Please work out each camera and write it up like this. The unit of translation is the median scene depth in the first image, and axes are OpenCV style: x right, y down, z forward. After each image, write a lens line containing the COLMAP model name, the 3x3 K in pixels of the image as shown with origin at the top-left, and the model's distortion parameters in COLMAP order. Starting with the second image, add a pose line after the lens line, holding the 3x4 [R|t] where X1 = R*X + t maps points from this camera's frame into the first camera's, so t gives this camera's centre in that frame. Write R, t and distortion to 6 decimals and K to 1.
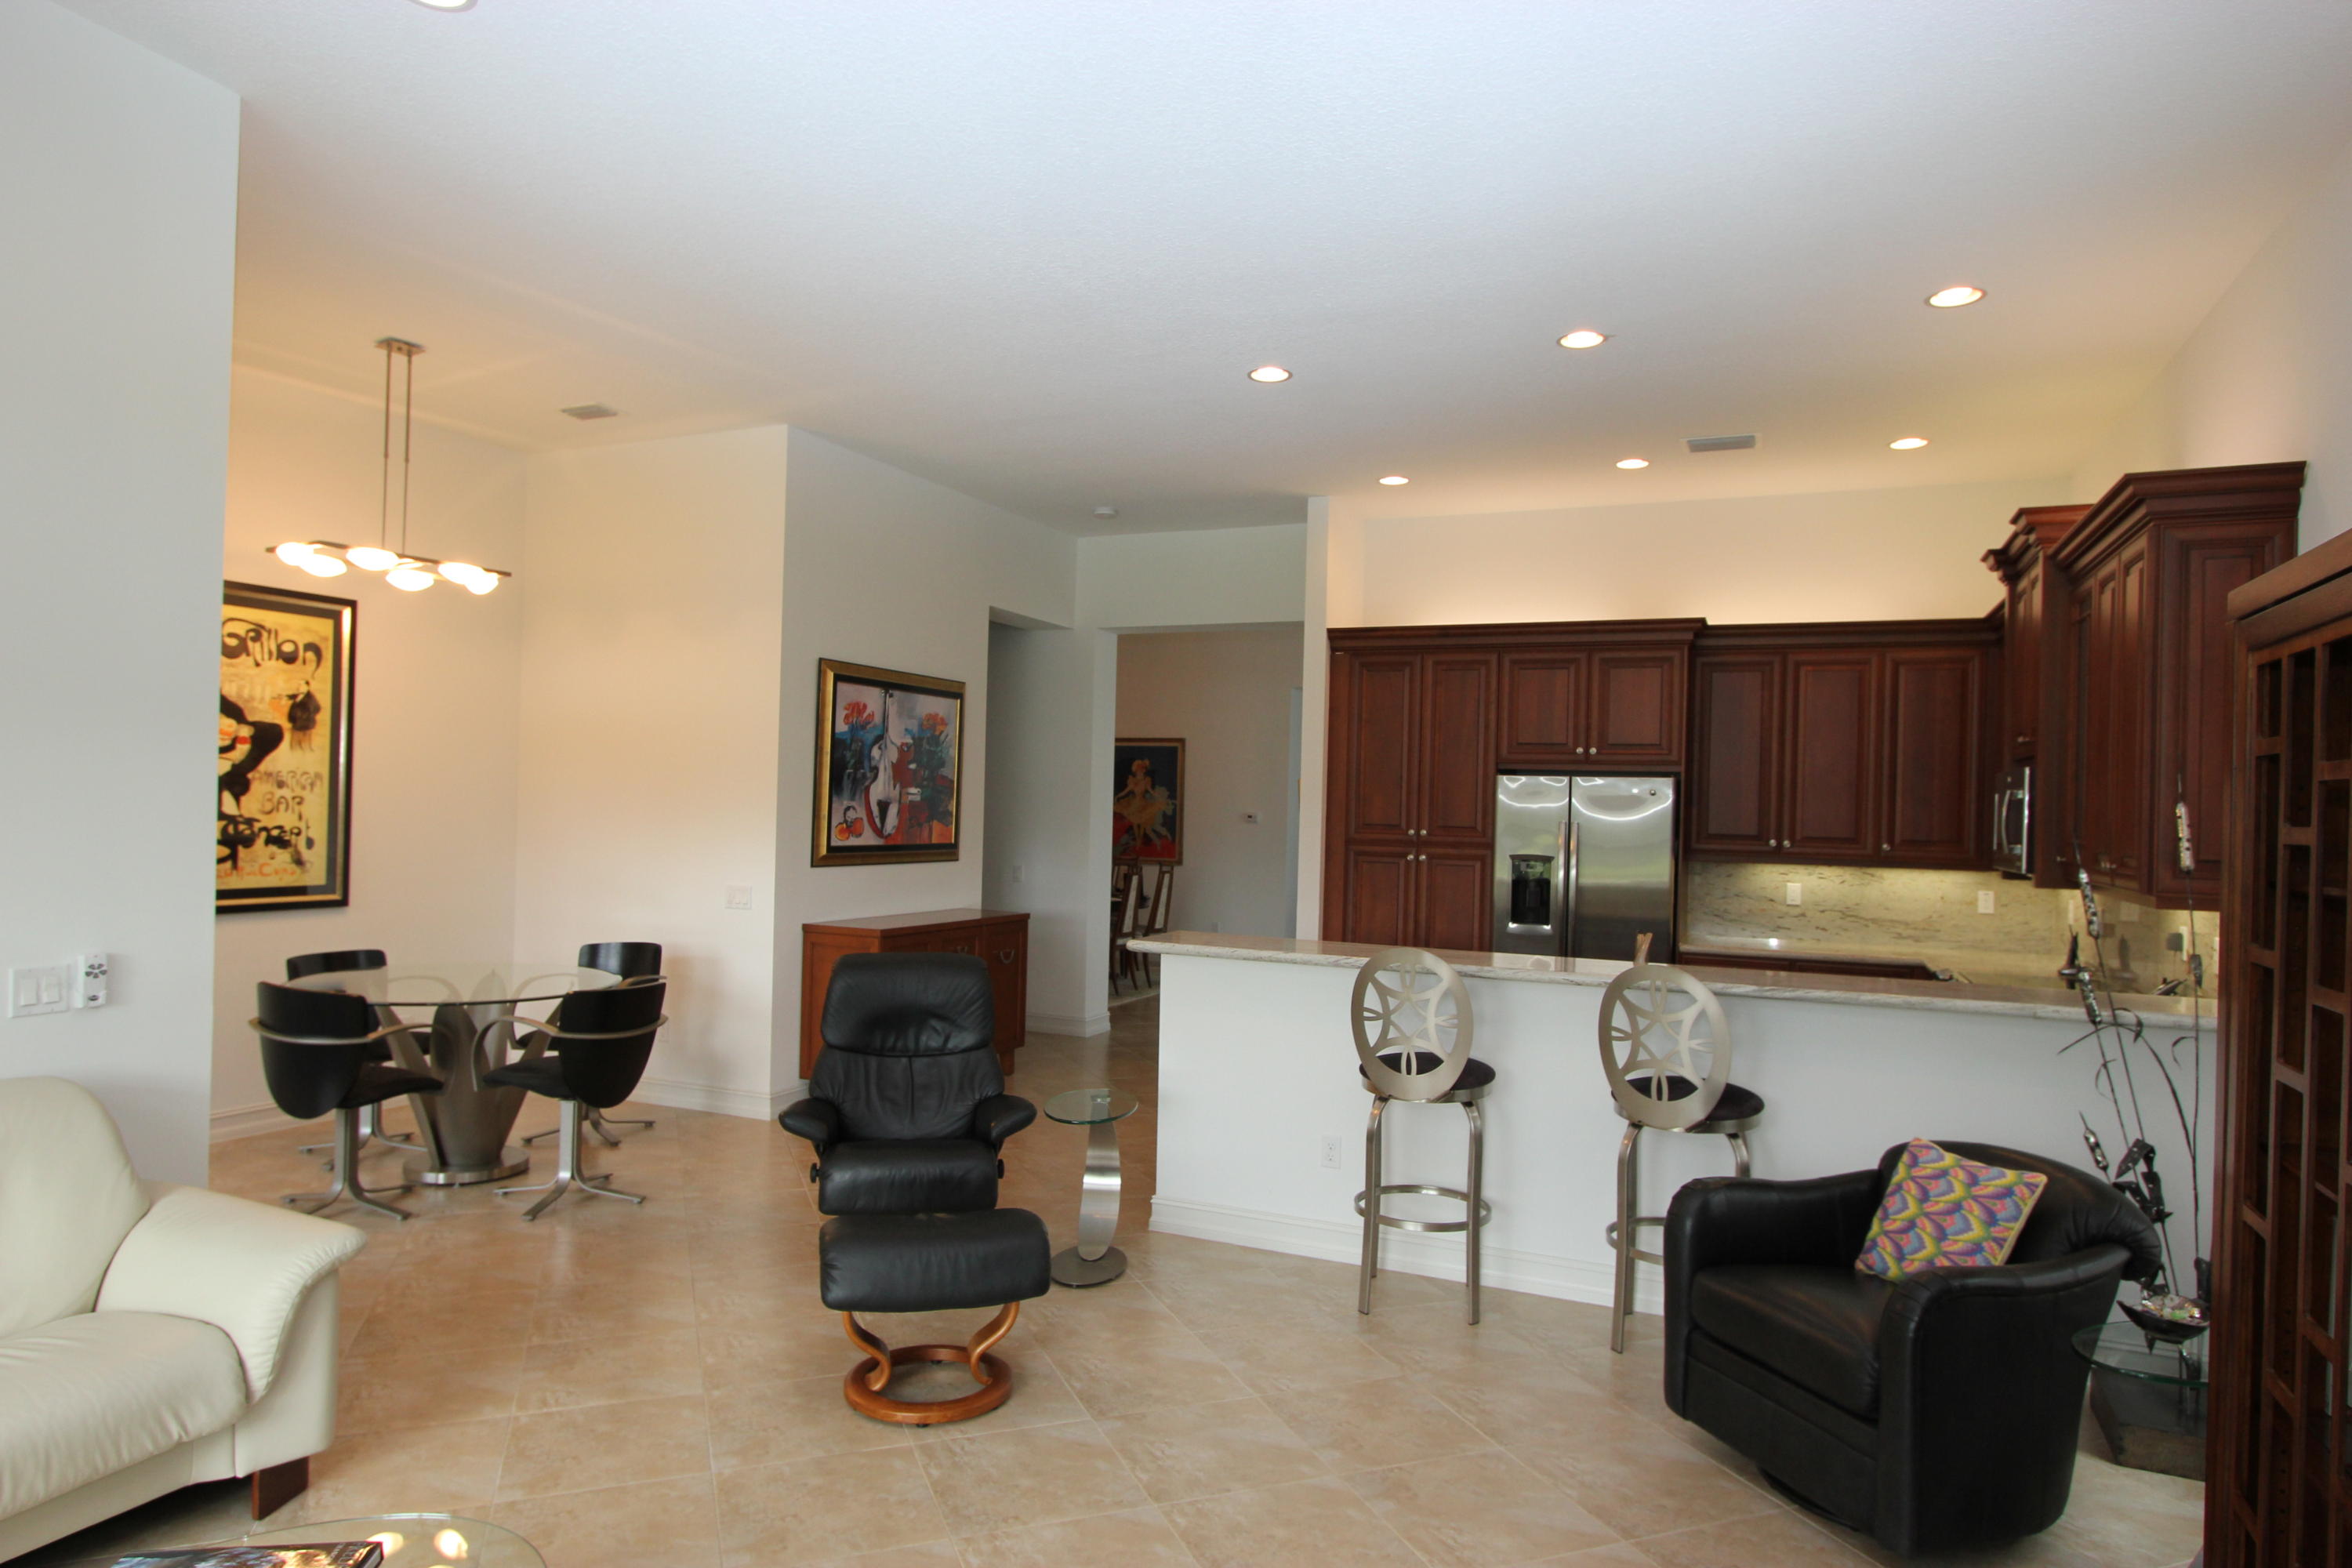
lens RADIAL K [[1378.5, 0, 1176.0], [0, 1378.5, 805.2], [0, 0, 1]] dist [-0.017504, 0.006185]
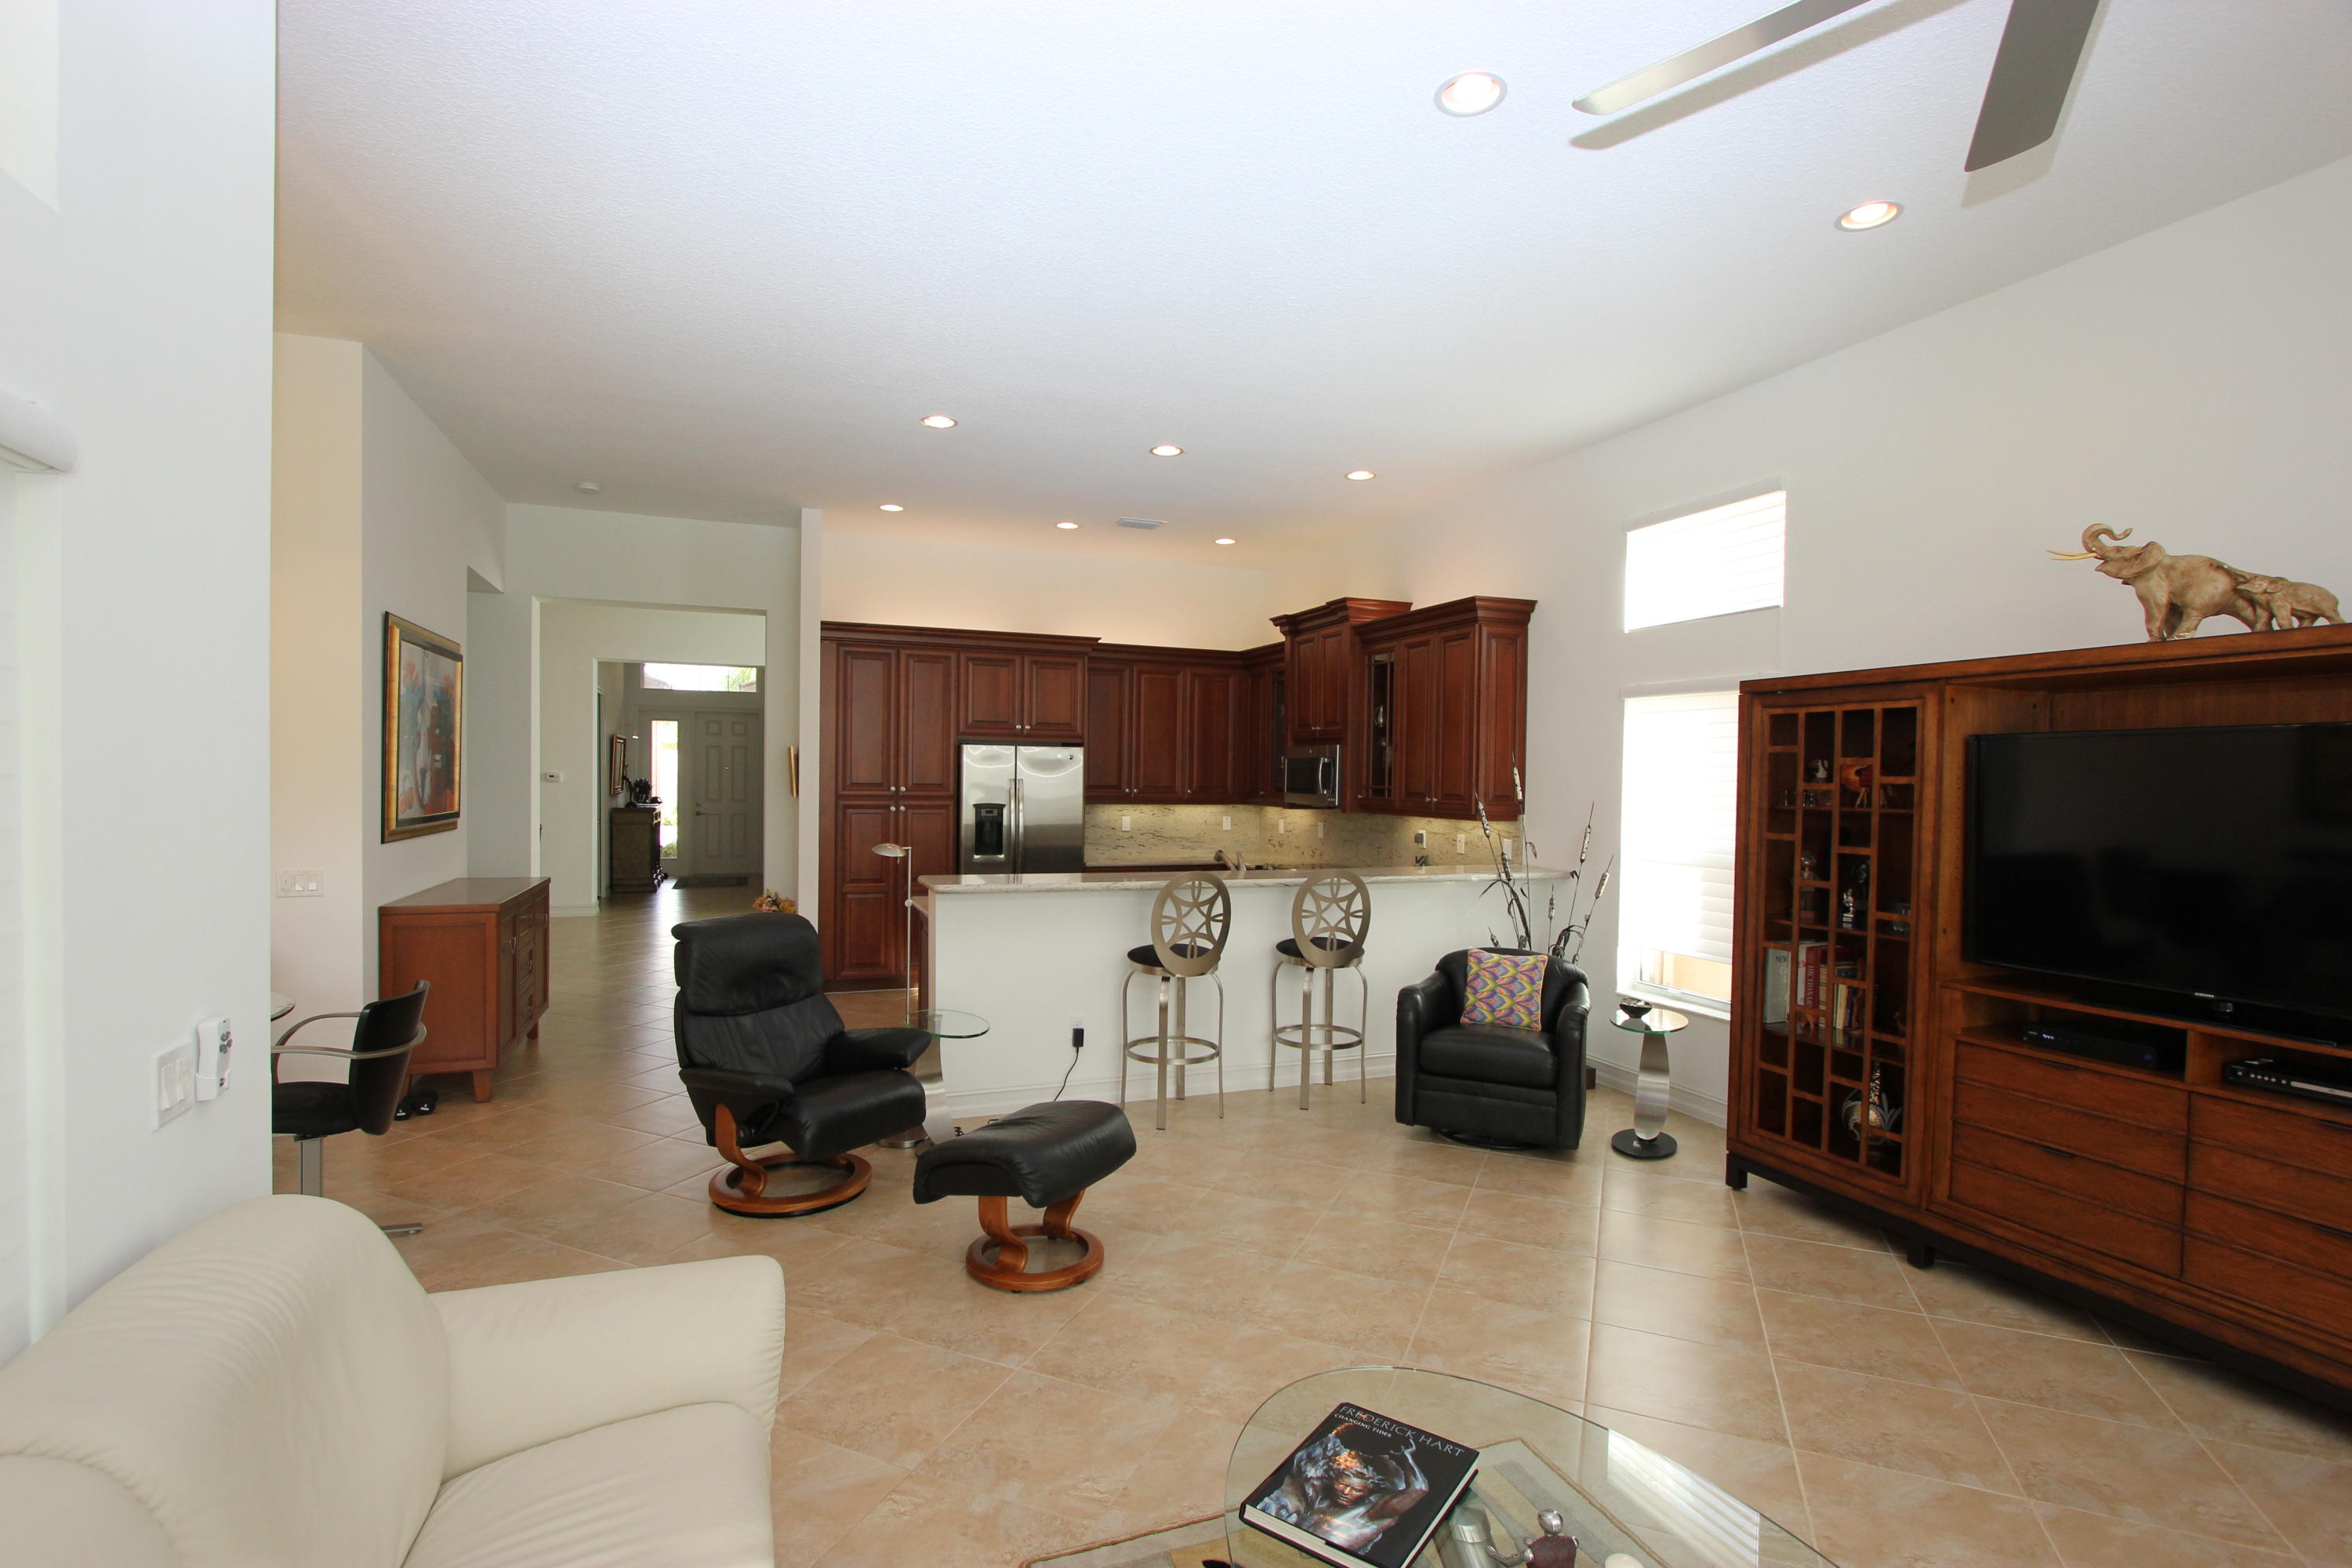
lens RADIAL K [[1079.8, 0, 1179.1], [0, 1079.8, 804.2], [0, 0, 1]] dist [-0.023691, -0.000193]
pose [[0.696494, -0.034074, 0.716753, -0.399312], [0.003112, 0.999006, 0.044468, -0.010694], [-0.717555, -0.028741, 0.695908, 0.136281]]
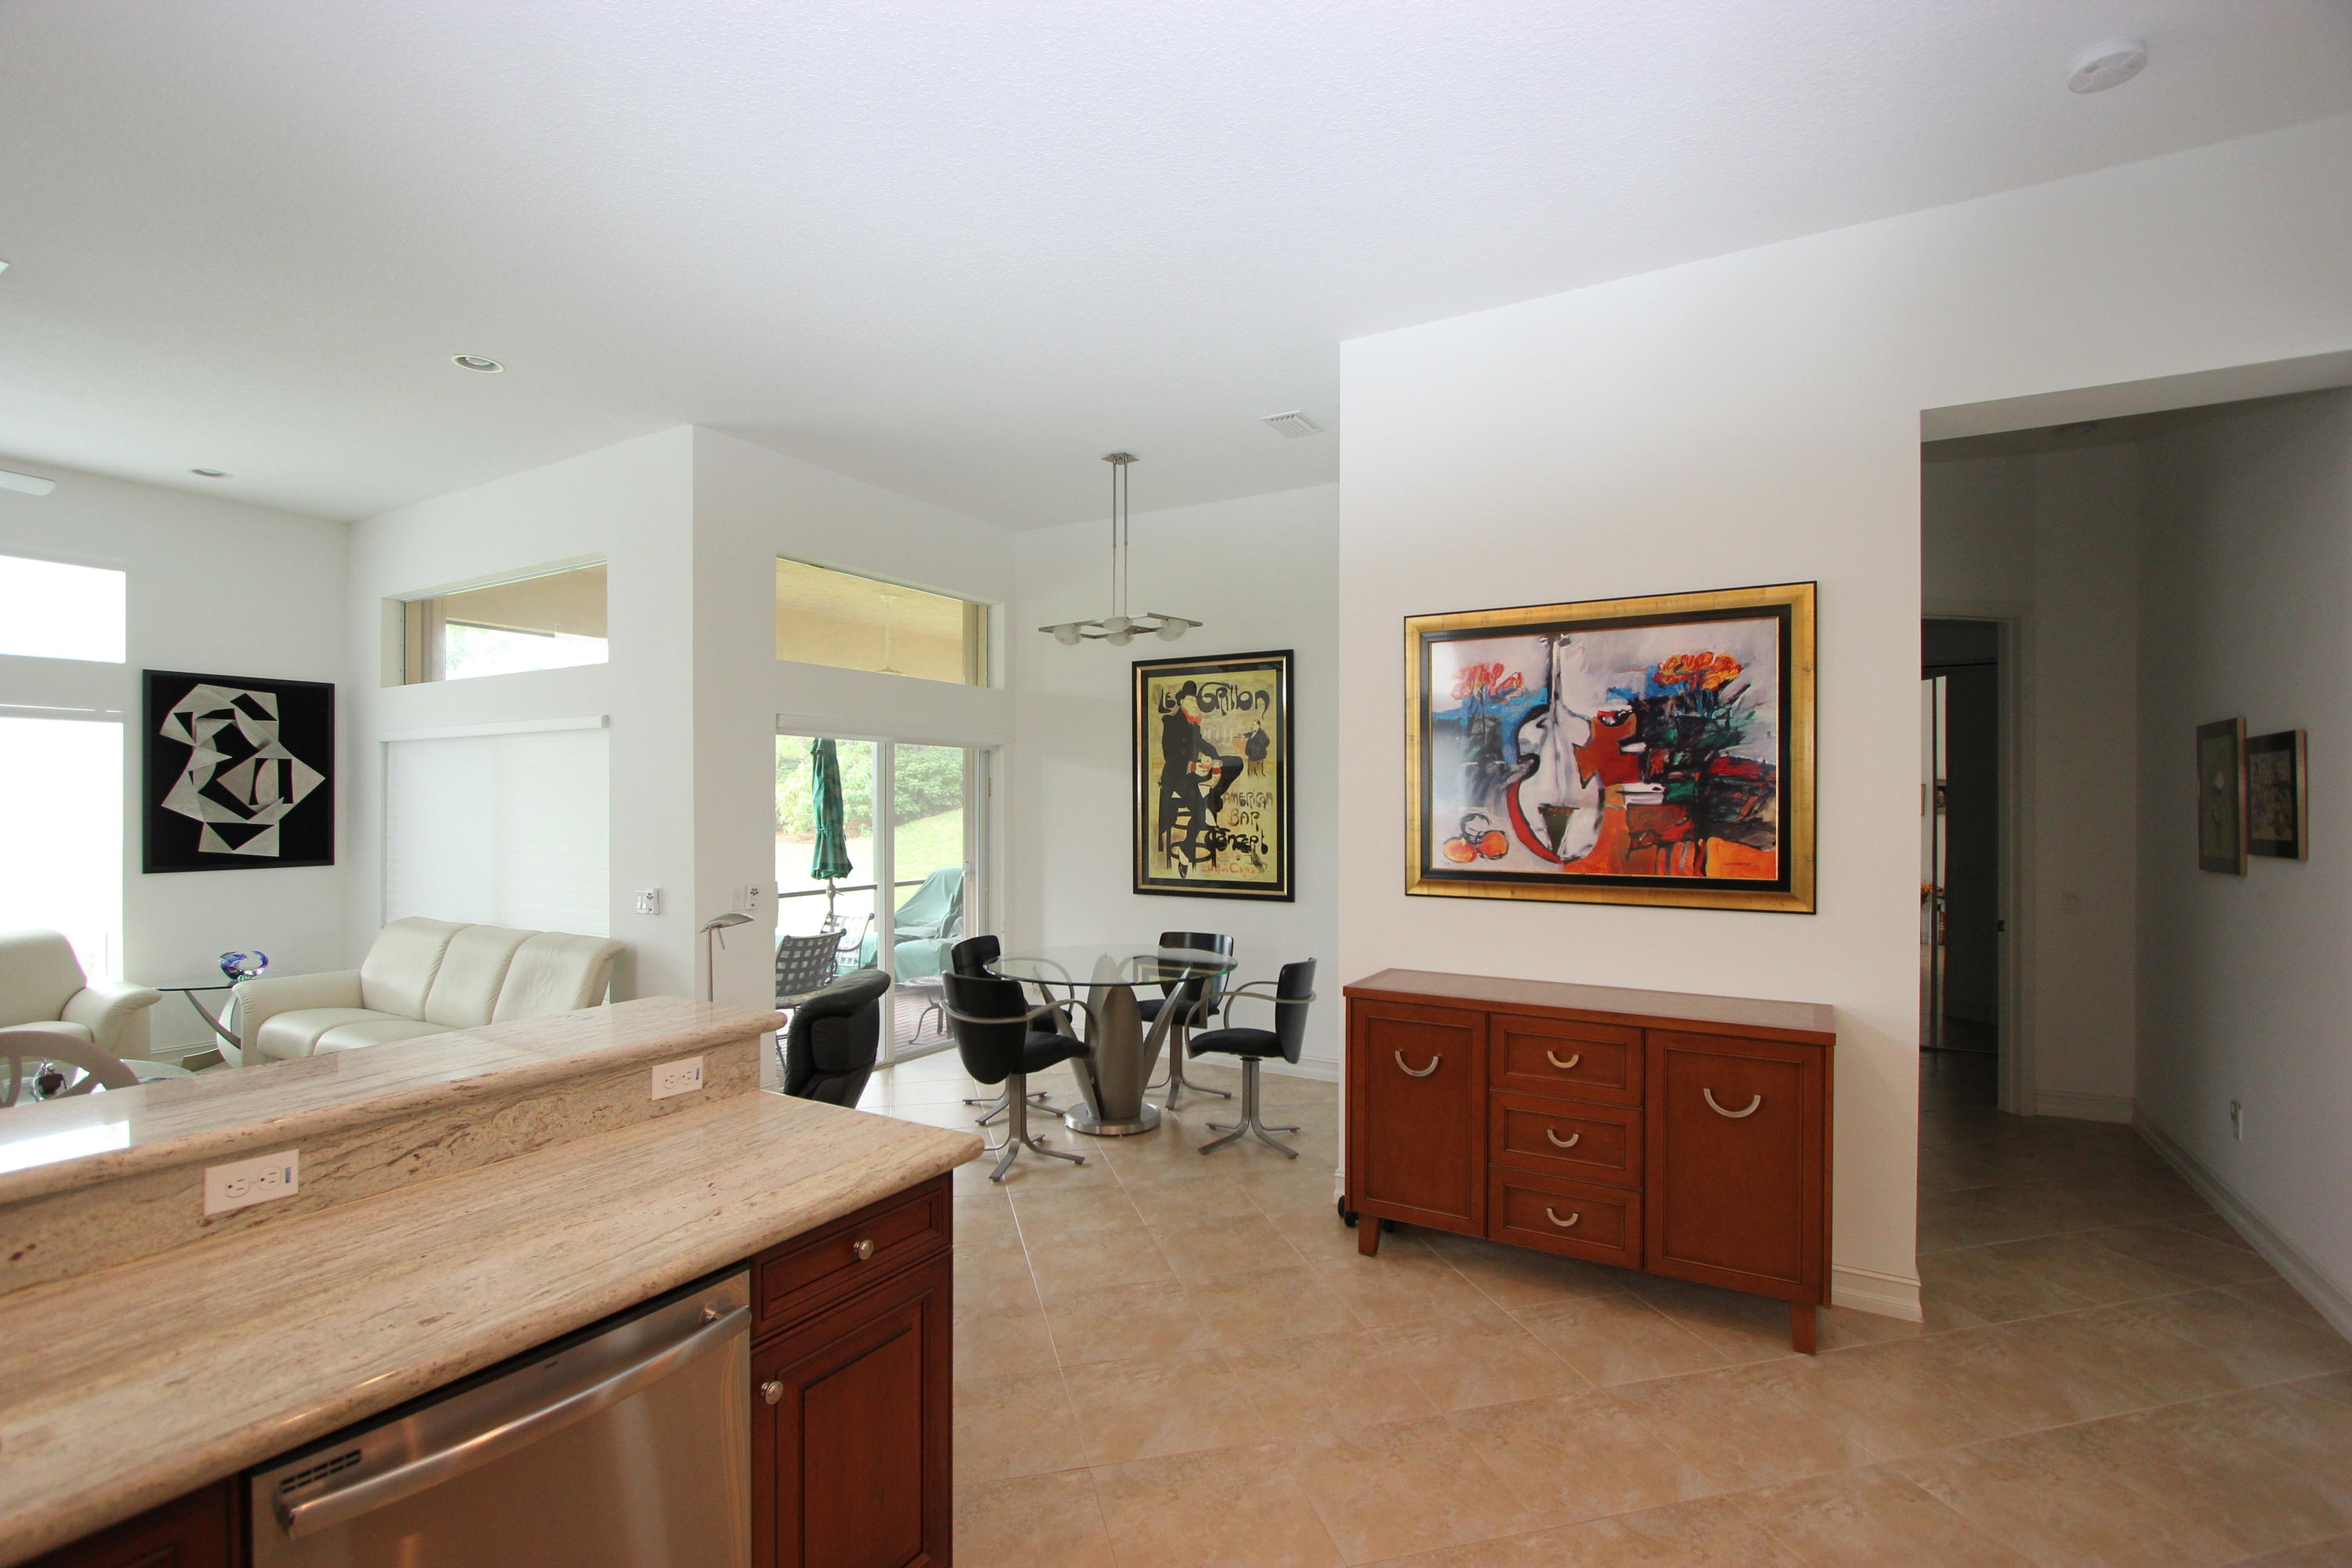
lens RADIAL K [[1079.8, 0, 1179.4], [0, 1079.8, 797.8], [0, 0, 1]] dist [-0.023691, -0.000193]
pose [[-0.113881, -0.029652, -0.993052, 0.333947], [-0.003527, 0.999560, -0.029442, 0.009298], [0.993488, 0.000149, -0.113936, 0.938730]]
